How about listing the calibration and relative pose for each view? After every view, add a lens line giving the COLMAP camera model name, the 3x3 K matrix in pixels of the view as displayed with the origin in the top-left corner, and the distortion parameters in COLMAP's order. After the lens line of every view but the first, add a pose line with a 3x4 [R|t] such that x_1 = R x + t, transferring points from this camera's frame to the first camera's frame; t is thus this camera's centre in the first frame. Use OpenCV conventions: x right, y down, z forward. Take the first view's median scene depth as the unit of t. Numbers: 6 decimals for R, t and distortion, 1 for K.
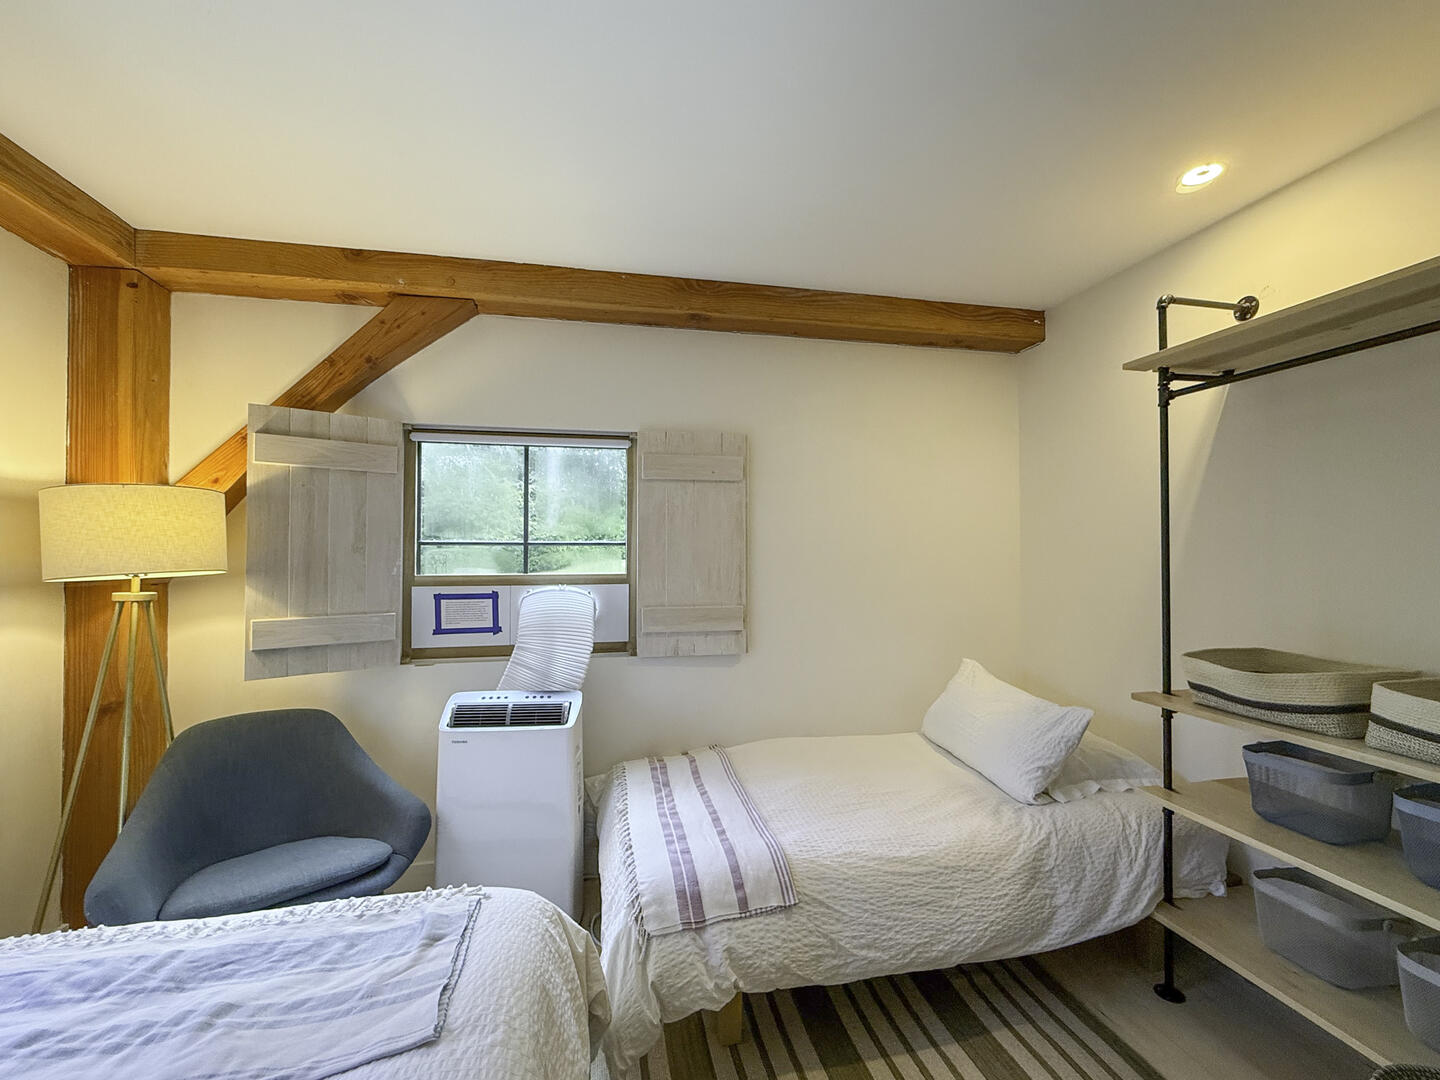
lens RADIAL K [[619.3, 0, 720.0], [0, 619.3, 540.0], [0, 0, 1]] dist [-0.002325, -0.000366]
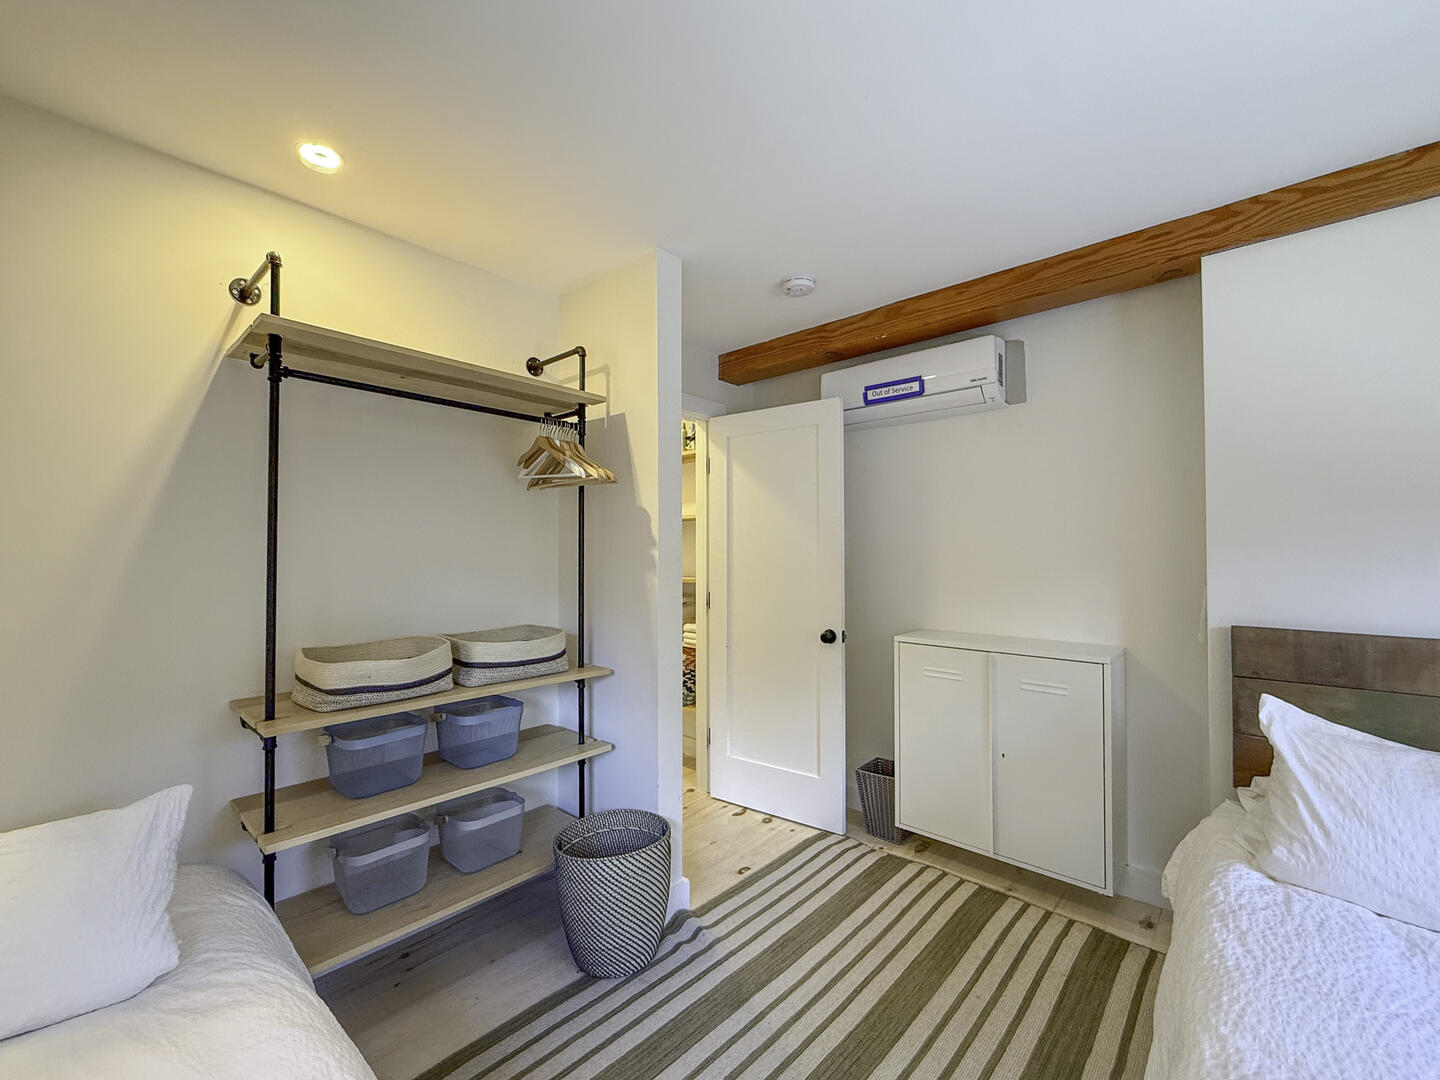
lens RADIAL K [[593.4, 0, 701.5], [0, 593.4, 541.5], [0, 0, 1]] dist [-0.001232, -0.000223]
pose [[-0.556835, 0.012456, 0.830530, -0.229958], [-0.009502, 0.999727, -0.021364, 0.012567], [-0.830569, -0.019788, -0.556564, 0.777549]]
